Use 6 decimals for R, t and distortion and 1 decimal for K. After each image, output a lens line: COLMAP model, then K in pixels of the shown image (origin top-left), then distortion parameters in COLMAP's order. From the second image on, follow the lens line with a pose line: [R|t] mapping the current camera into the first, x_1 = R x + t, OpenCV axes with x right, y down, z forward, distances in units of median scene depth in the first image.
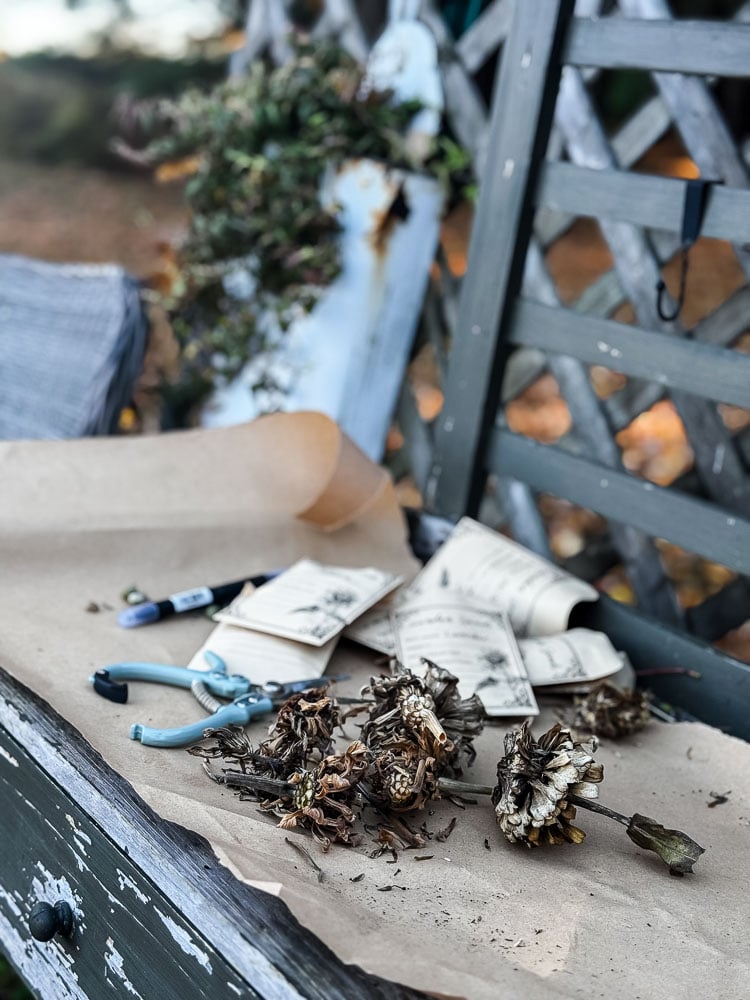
lens RADIAL K [[1572.3, 0, 375.0], [0, 1572.3, 500.0], [0, 0, 1]] dist [0.009601, 1.414672]
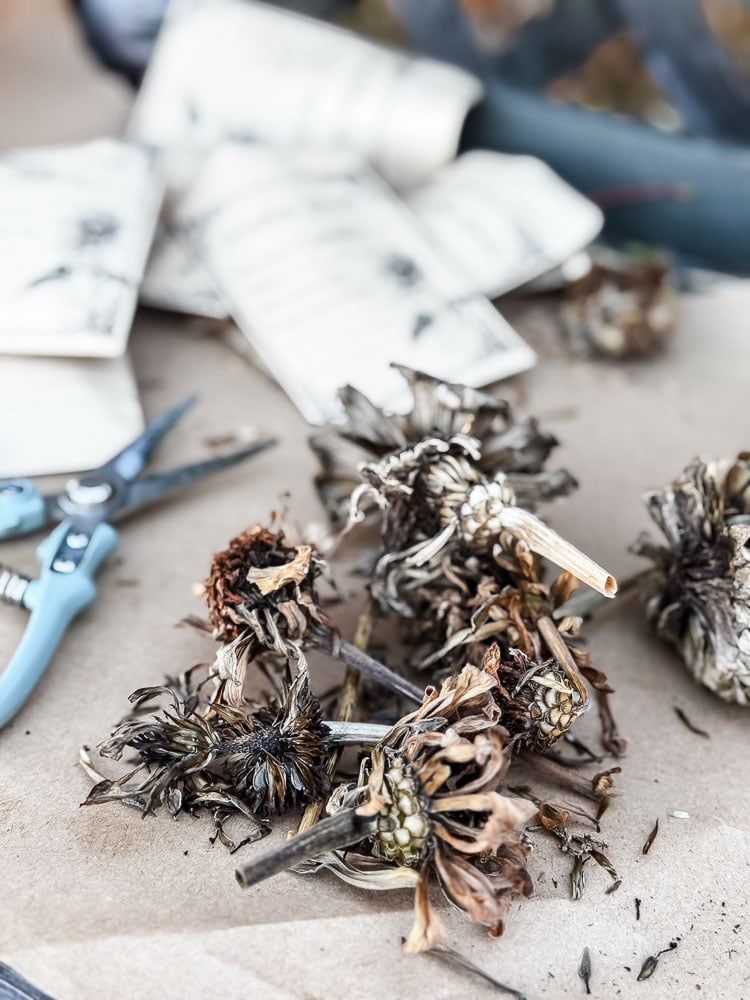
lens RADIAL K [[1572.3, 0, 375.0], [0, 1572.3, 500.0], [0, 0, 1]] dist [0.009601, 1.414672]
pose [[0.903196, -0.322779, 0.282931, -0.138705], [0.175531, 0.879283, 0.442776, -0.088137], [-0.391696, -0.350251, 0.850823, 0.608920]]
